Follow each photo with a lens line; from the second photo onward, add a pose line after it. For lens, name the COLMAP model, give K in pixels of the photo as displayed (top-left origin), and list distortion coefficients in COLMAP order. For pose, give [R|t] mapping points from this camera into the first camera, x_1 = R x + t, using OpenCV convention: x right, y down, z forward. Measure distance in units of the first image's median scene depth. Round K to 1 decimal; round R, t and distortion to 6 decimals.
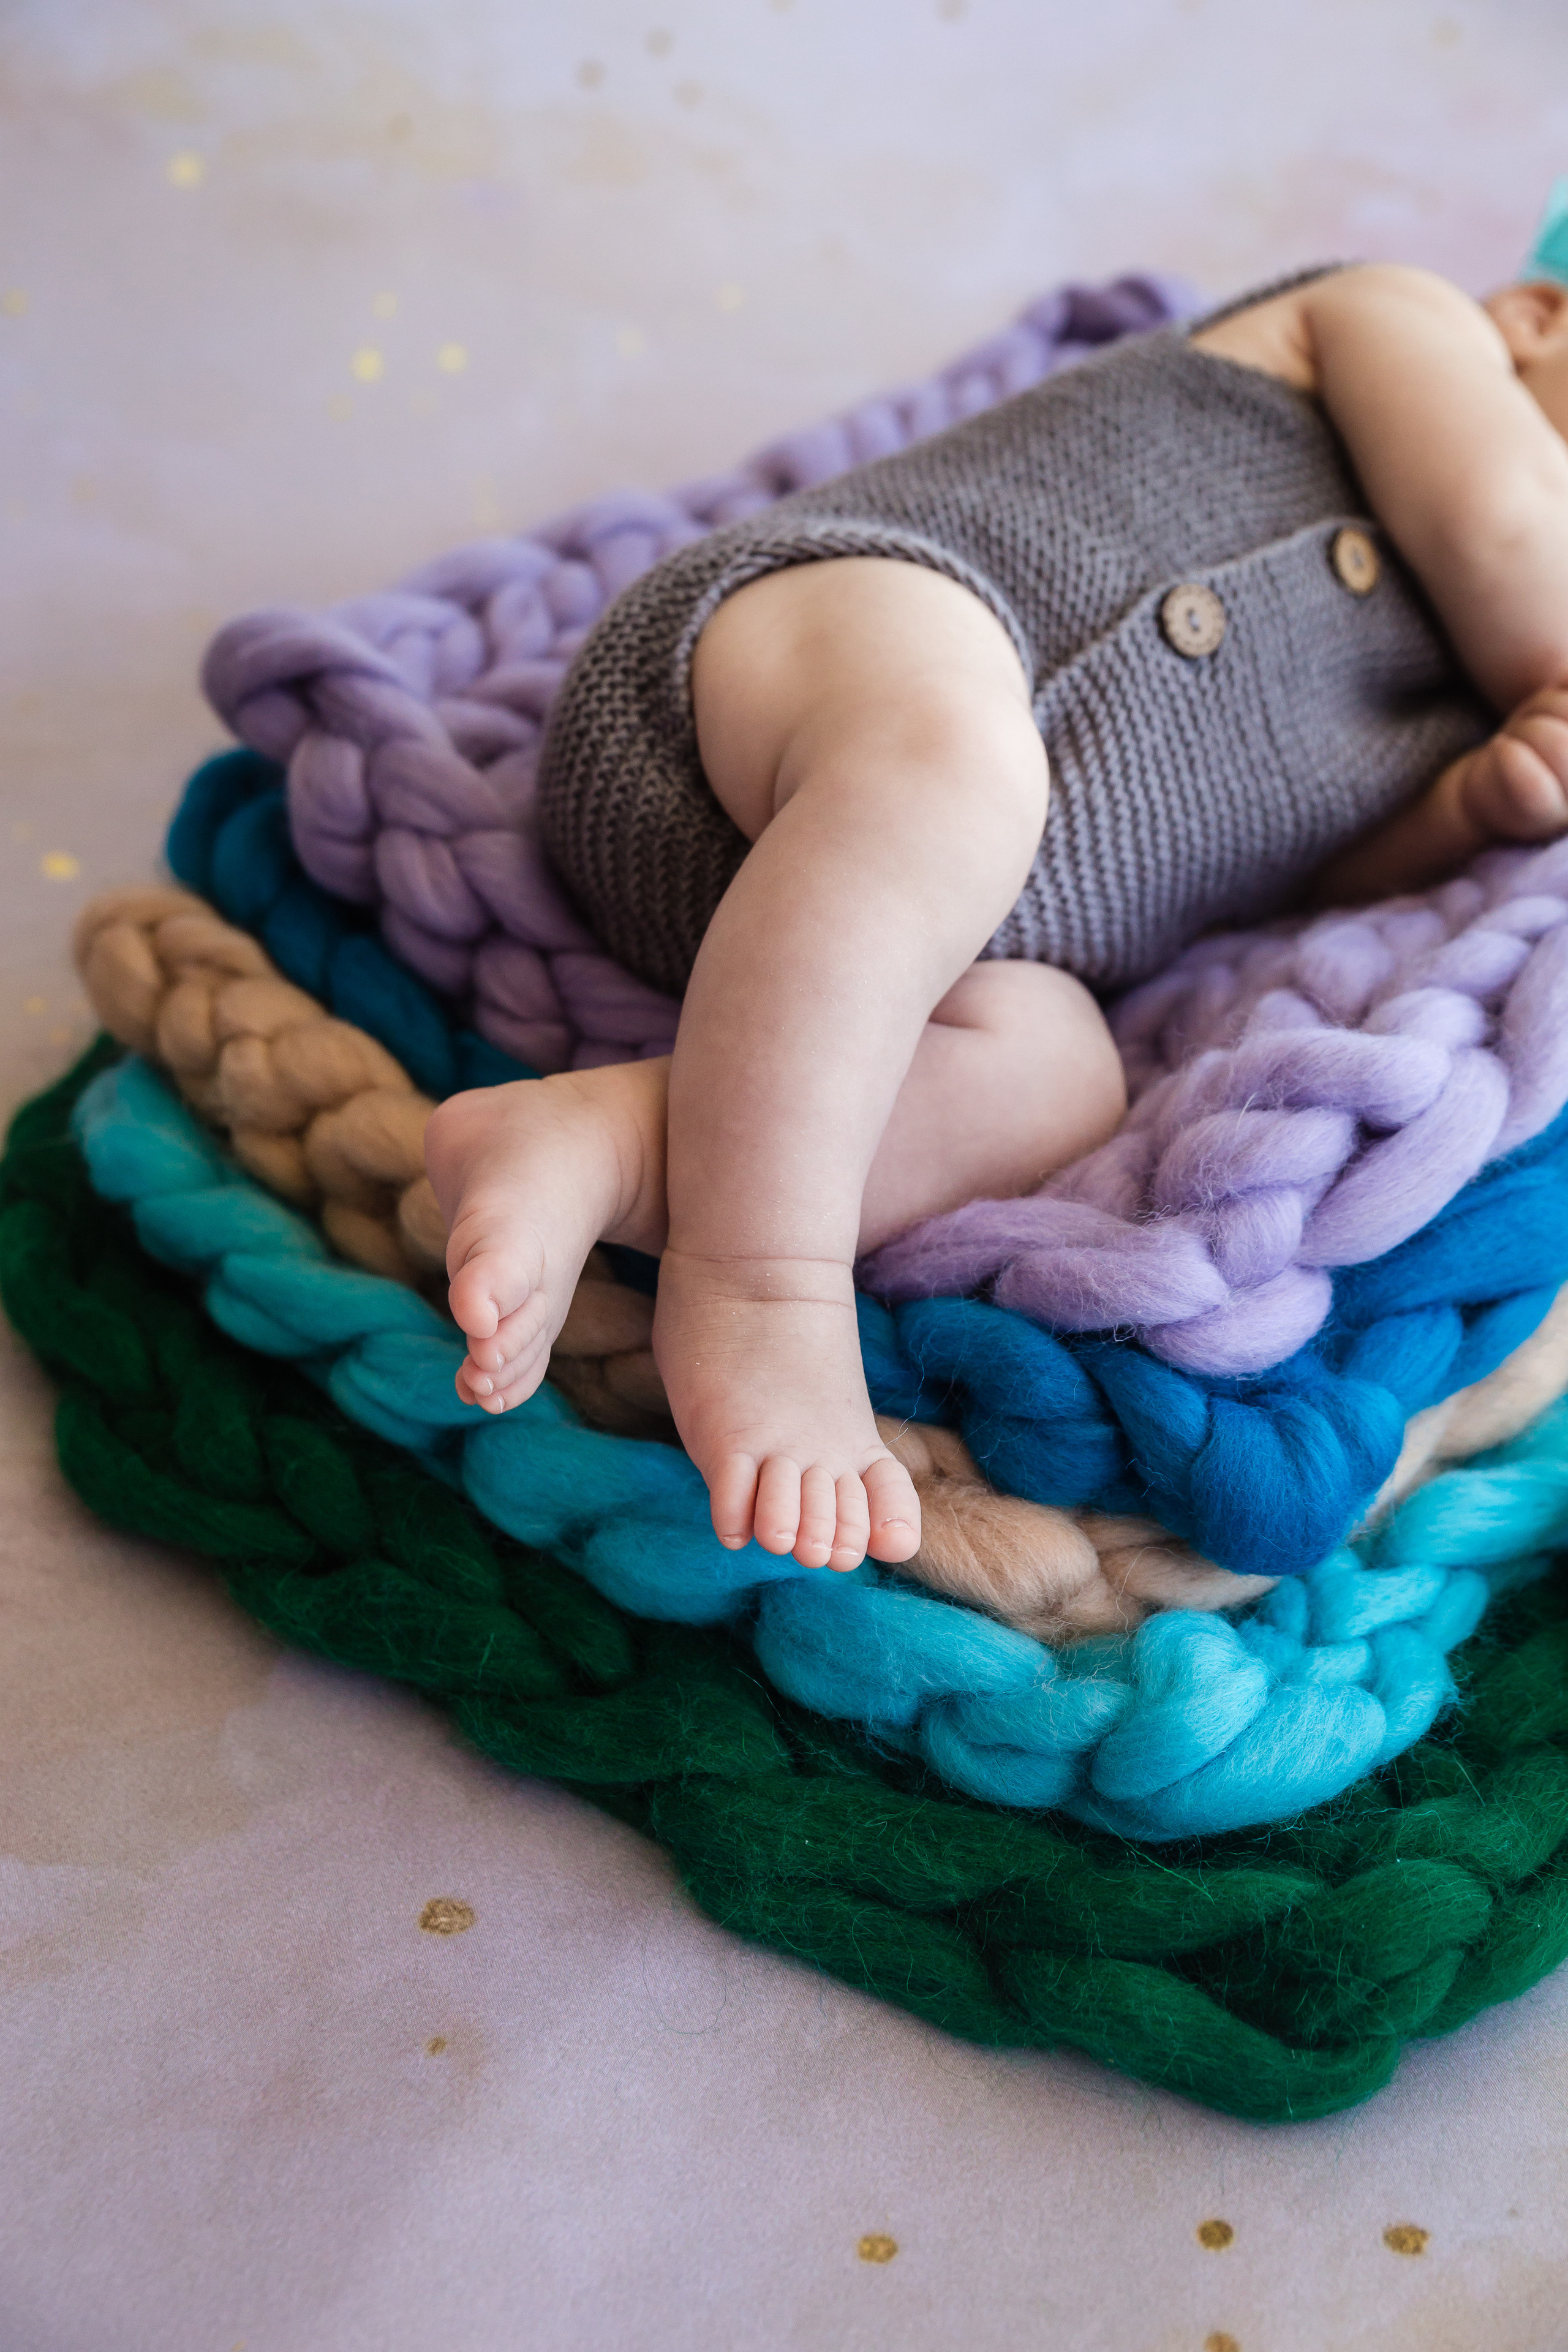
lens RADIAL K [[2963.3, 0, 781.6], [0, 2963.3, 1174.4], [0, 0, 1]] dist [0.019894, 0.000000]
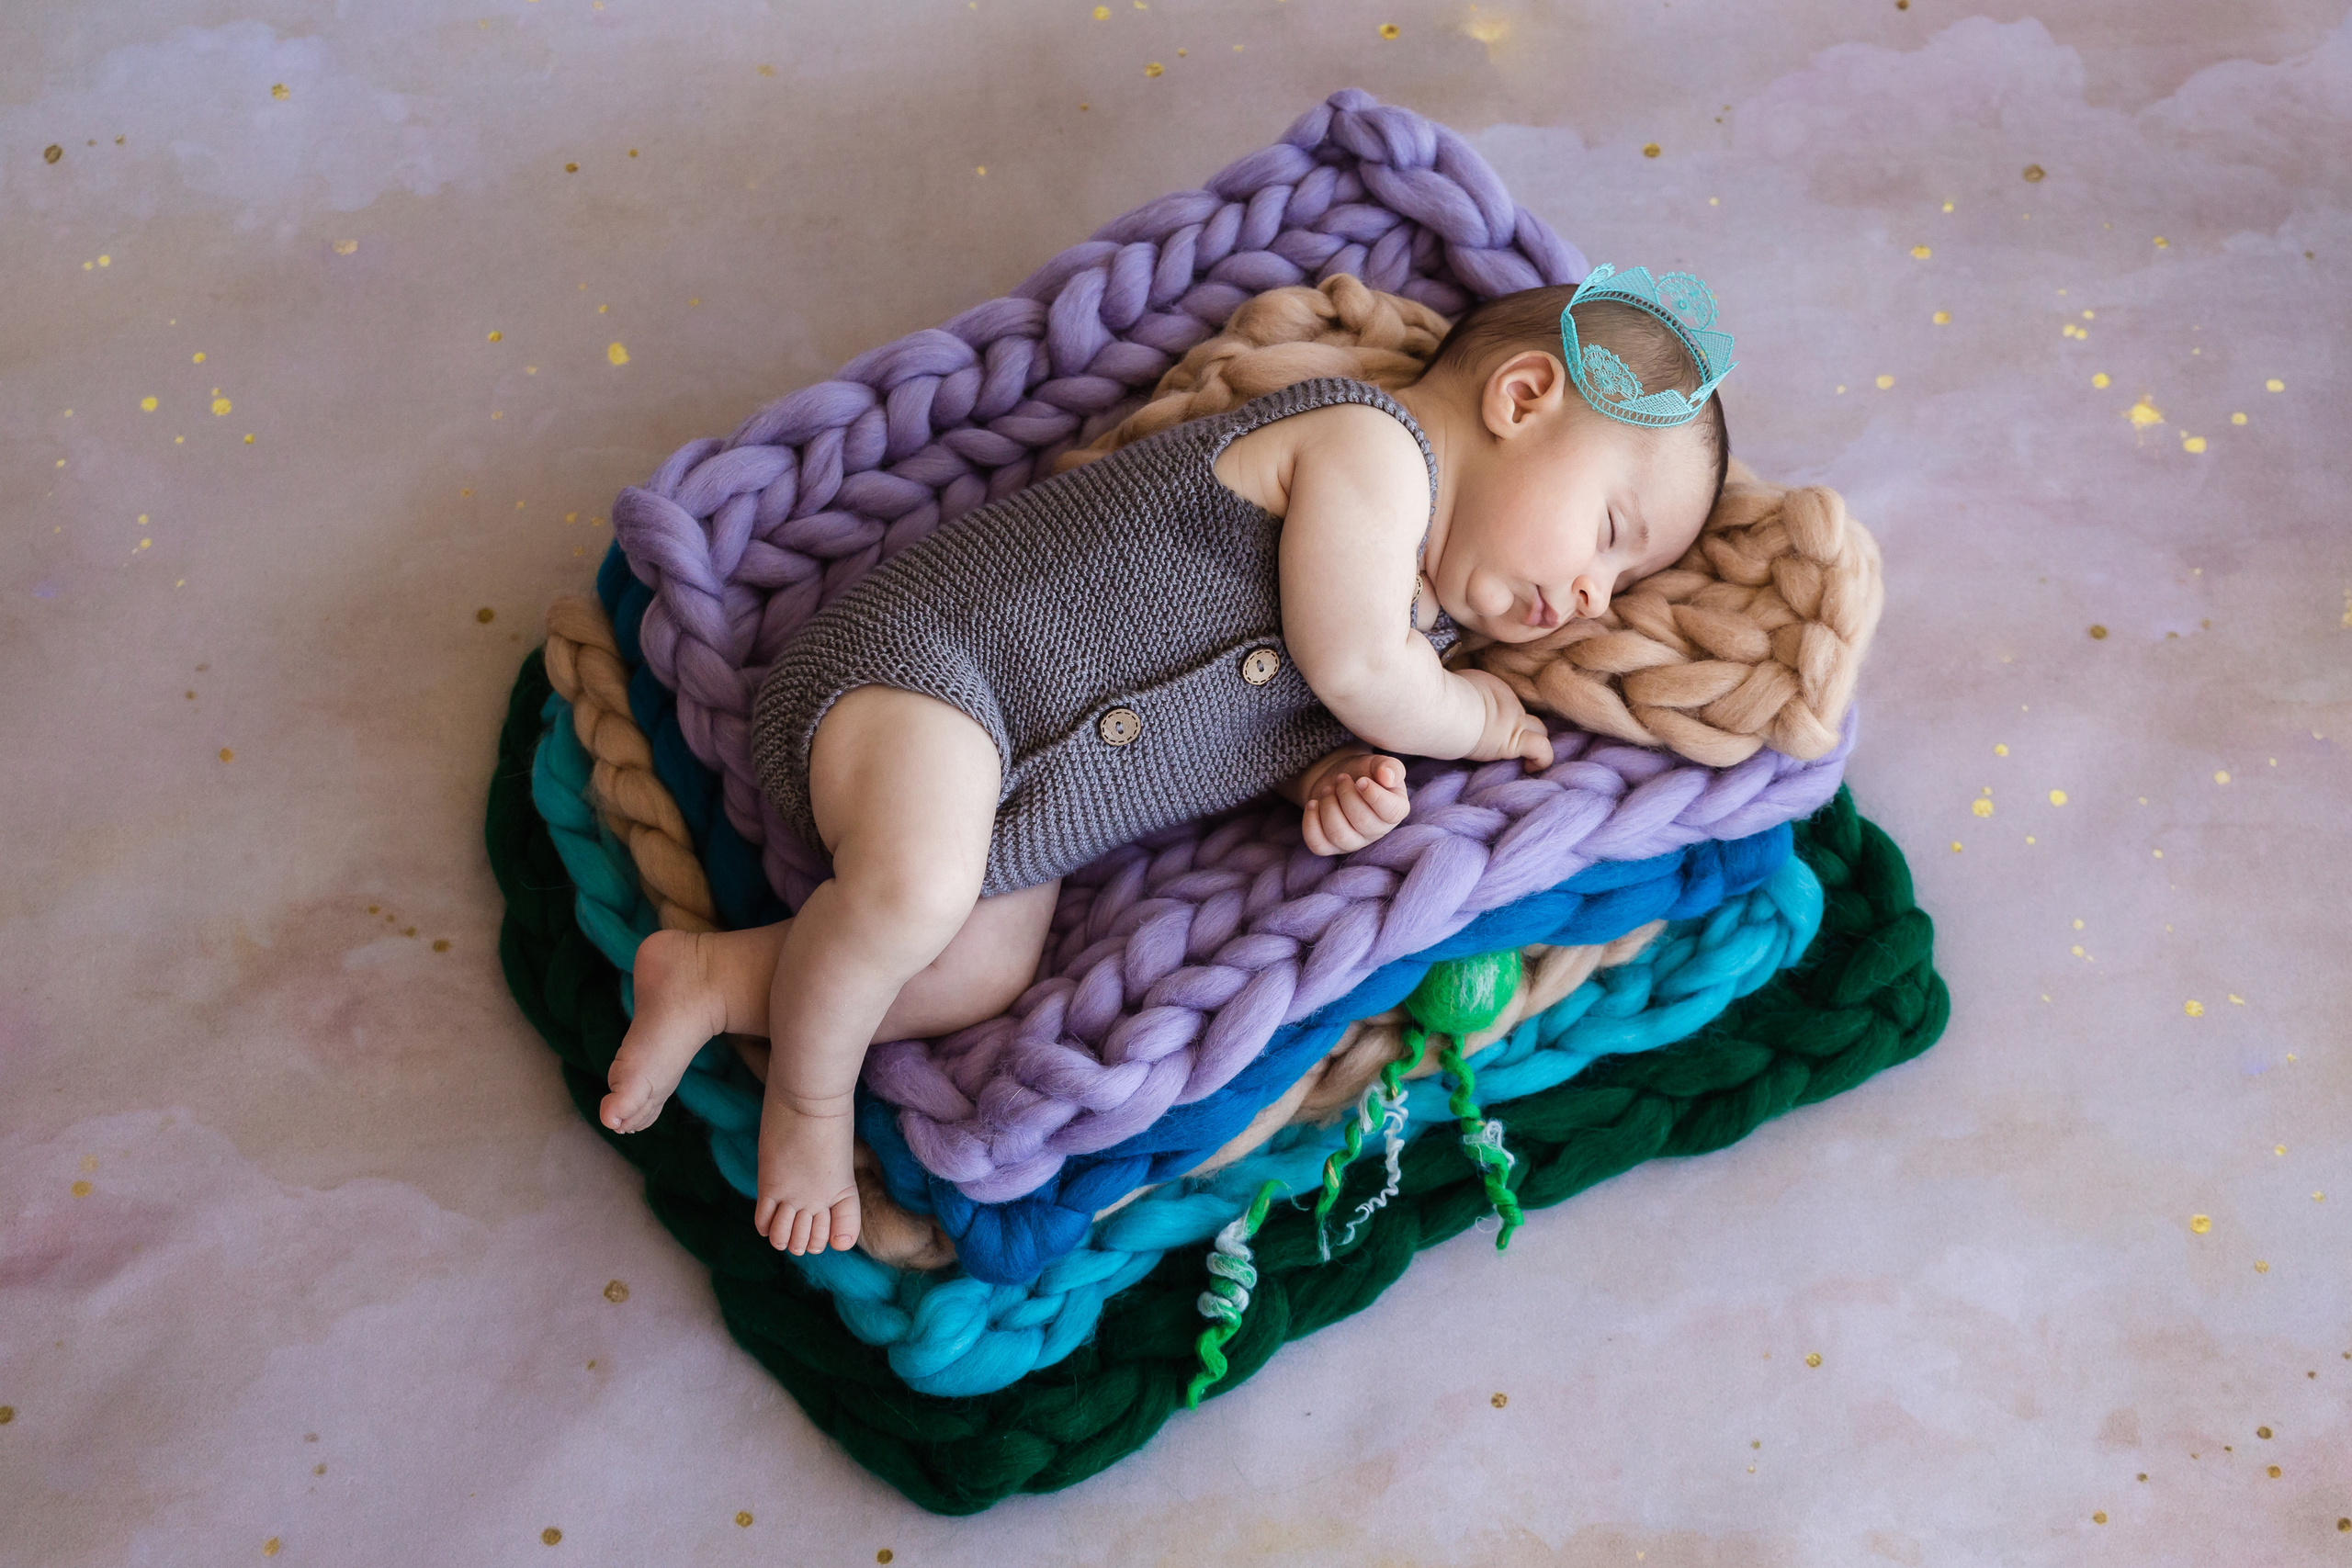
lens RADIAL K [[2986.4, 0, 1178.0], [0, 2986.4, 788.7], [0, 0, 1]] dist [0.018820, 0.000000]
pose [[0.954252, 0.254080, -0.157628, 0.508189], [-0.121197, 0.810607, 0.572912, -1.295705], [0.273340, -0.527598, 0.804317, -0.415472]]
